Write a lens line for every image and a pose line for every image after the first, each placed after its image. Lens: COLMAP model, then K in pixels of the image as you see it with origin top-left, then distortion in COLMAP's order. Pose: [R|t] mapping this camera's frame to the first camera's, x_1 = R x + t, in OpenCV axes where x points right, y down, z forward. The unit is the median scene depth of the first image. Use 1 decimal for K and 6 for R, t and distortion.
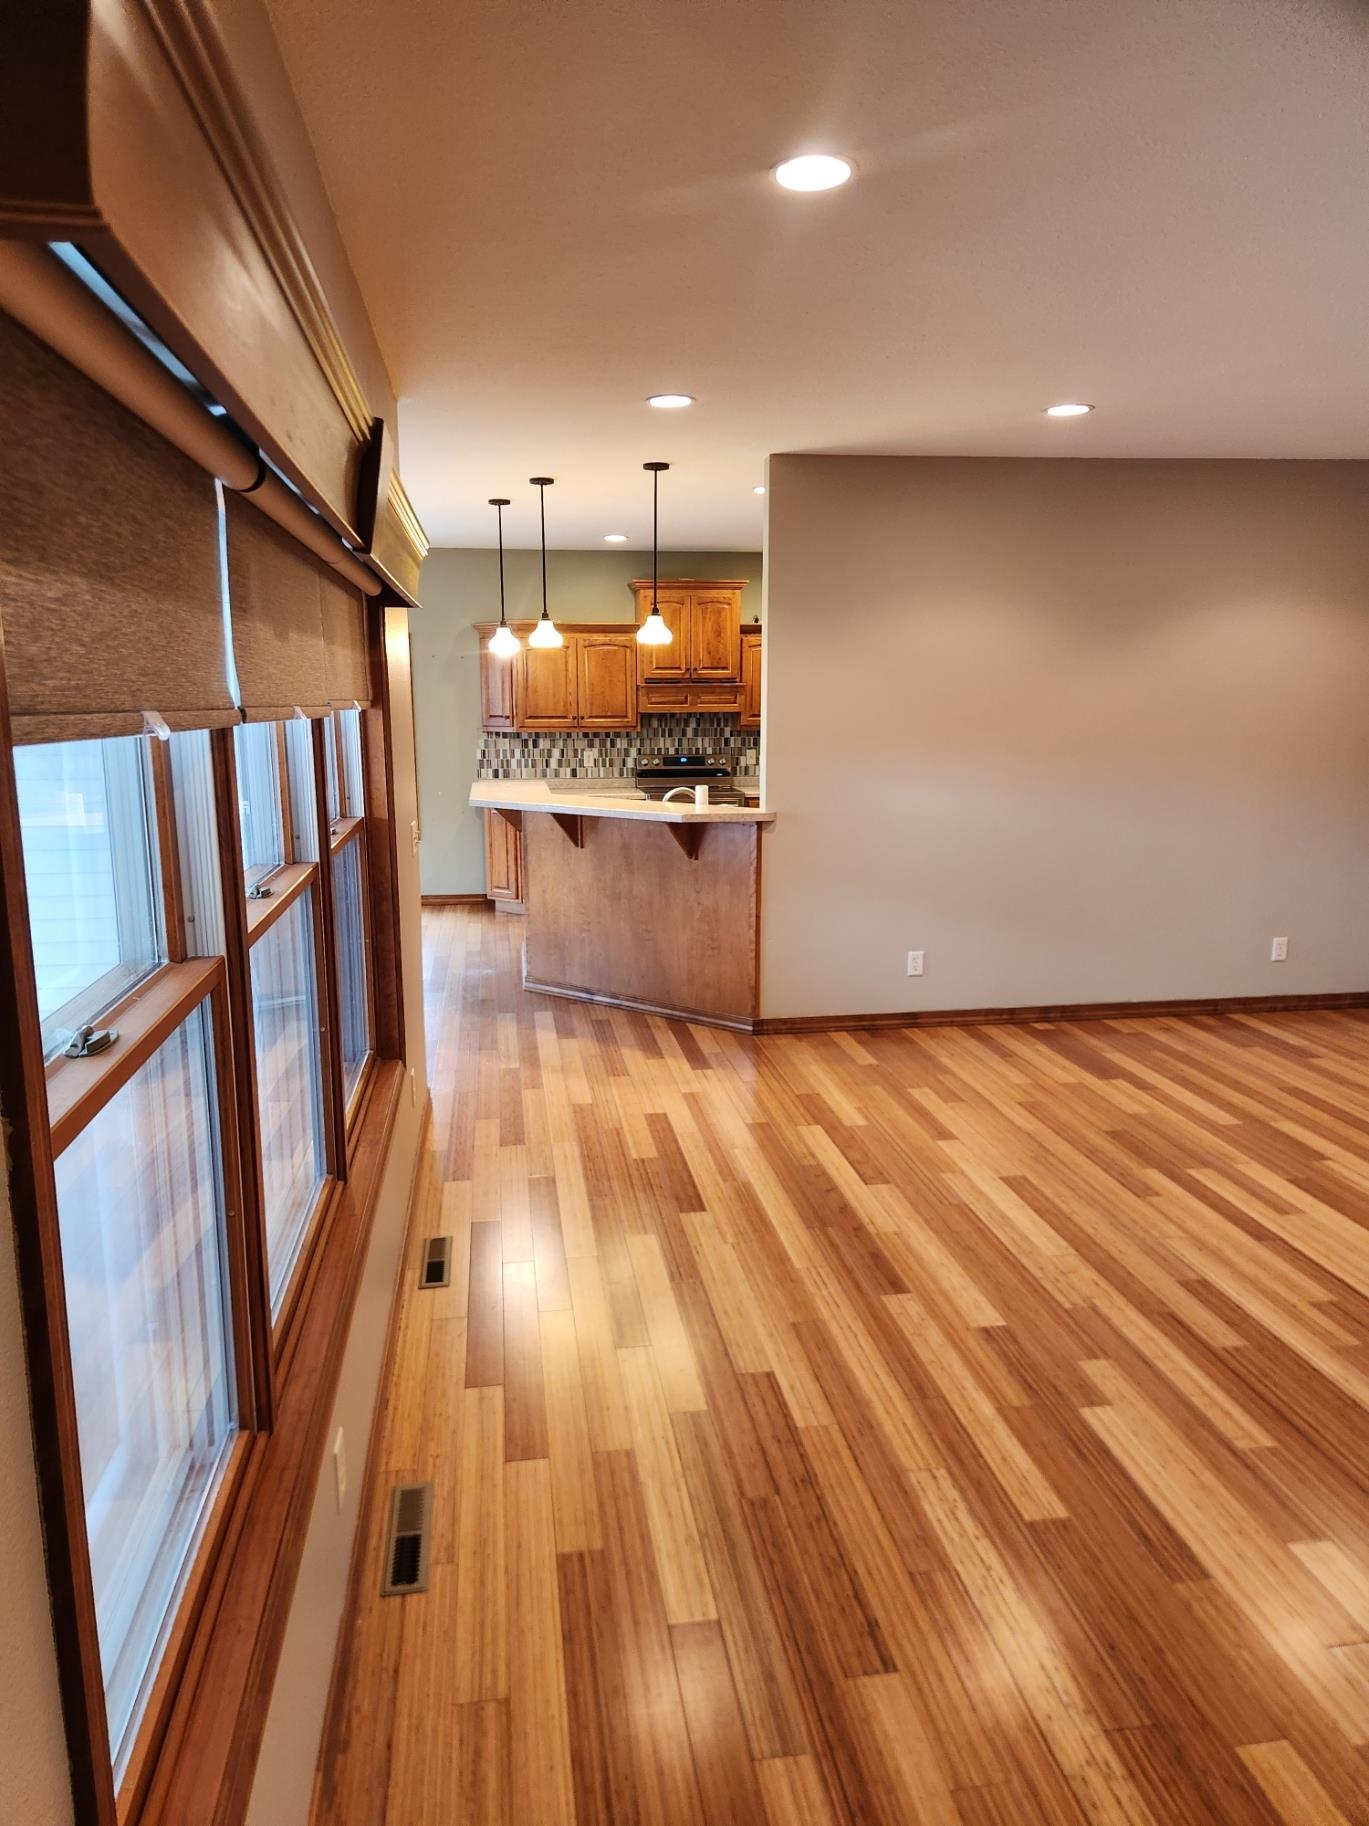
lens RADIAL K [[1227.3, 0, 661.5], [0, 1227.3, 916.6], [0, 0, 1]] dist [0.072238, -0.059345]
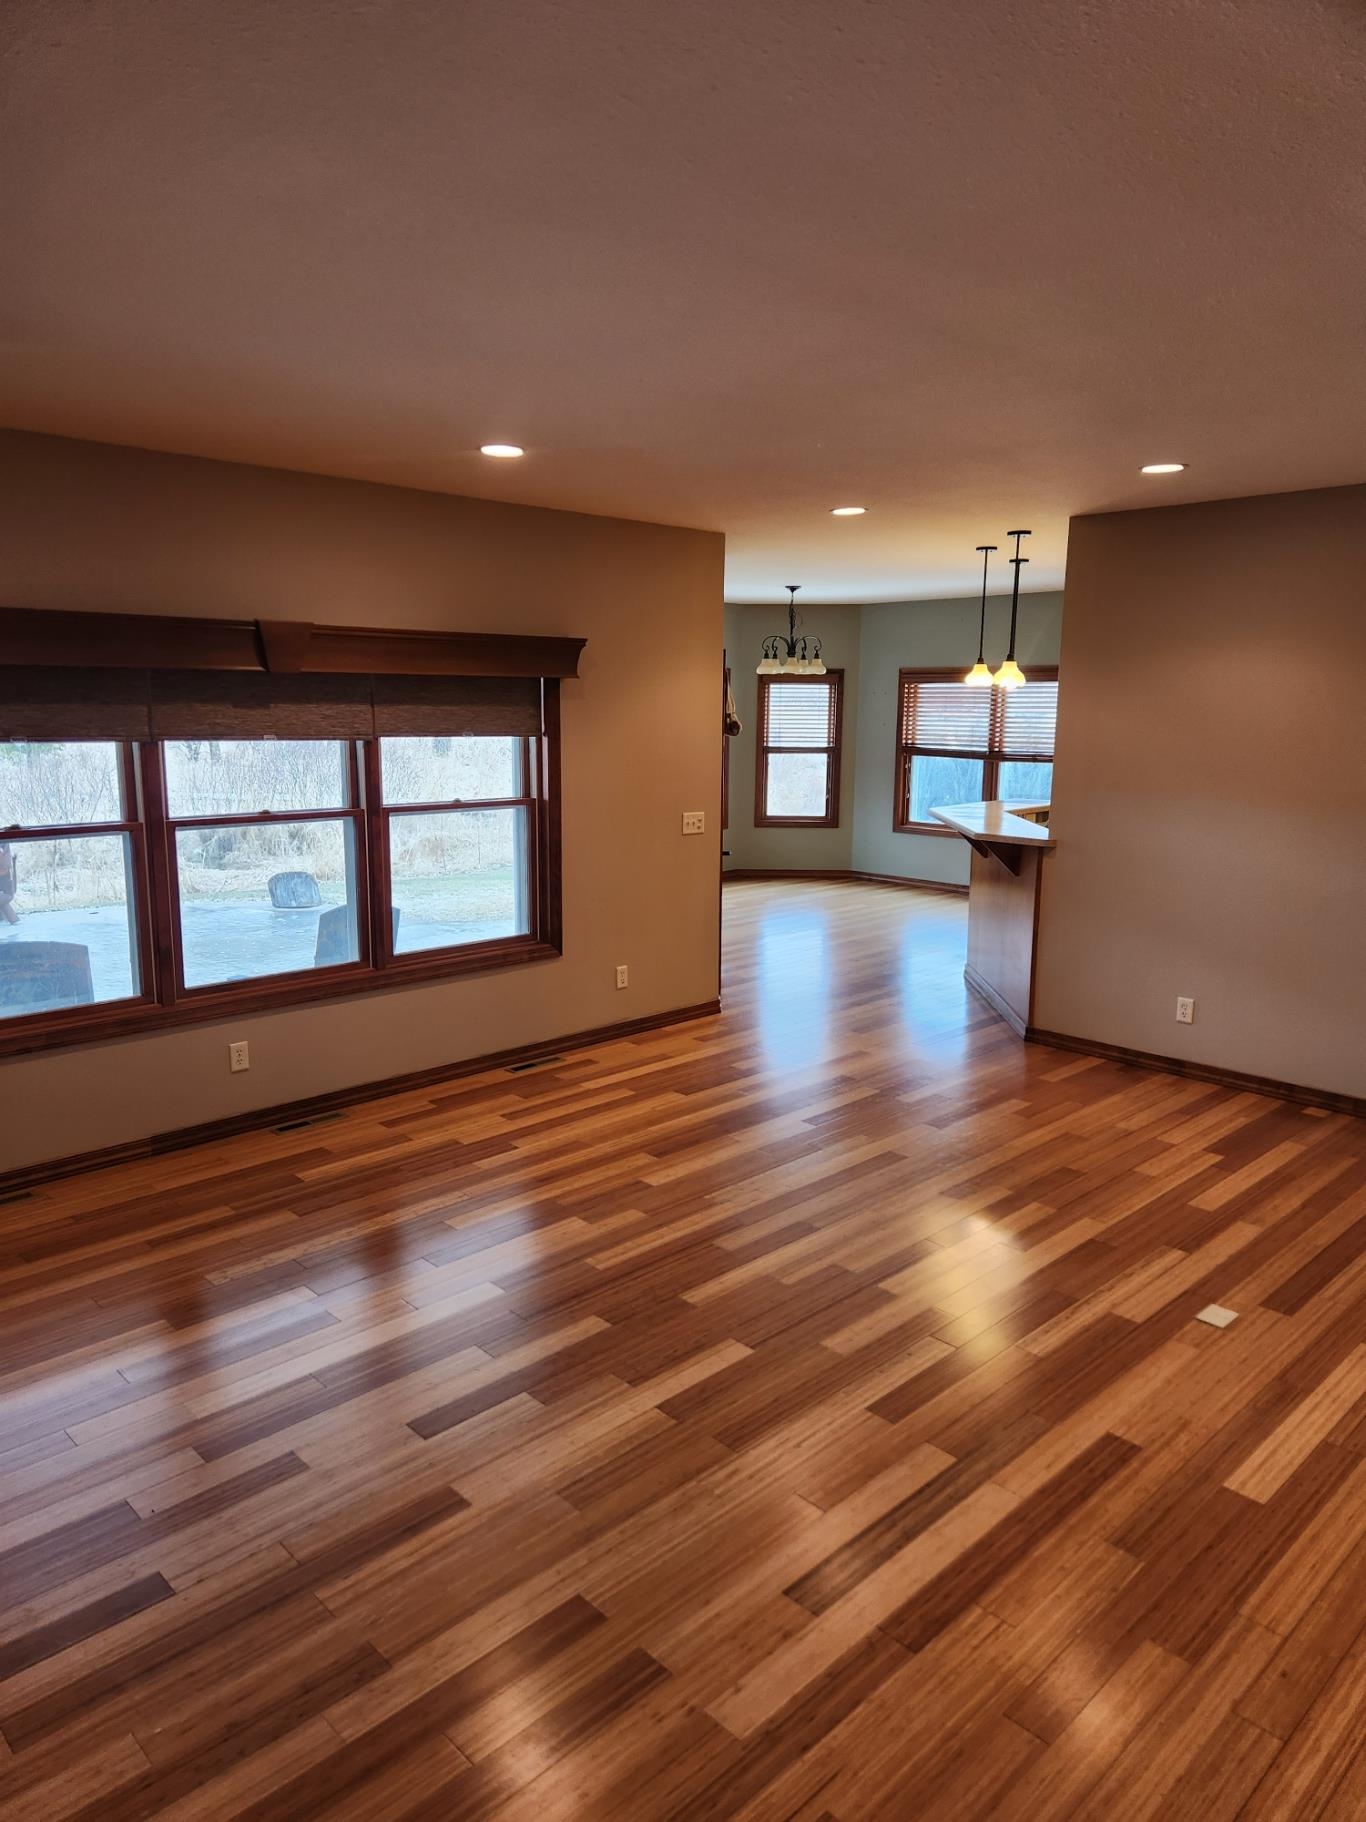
lens RADIAL K [[1224.6, 0, 664.9], [0, 1224.6, 871.7], [0, 0, 1]] dist [0.072238, -0.059345]
pose [[0.582383, 0.127206, -0.802900, 0.846489], [-0.160042, 0.986292, 0.040175, -0.049676], [0.797005, 0.105100, 0.594758, 0.090448]]
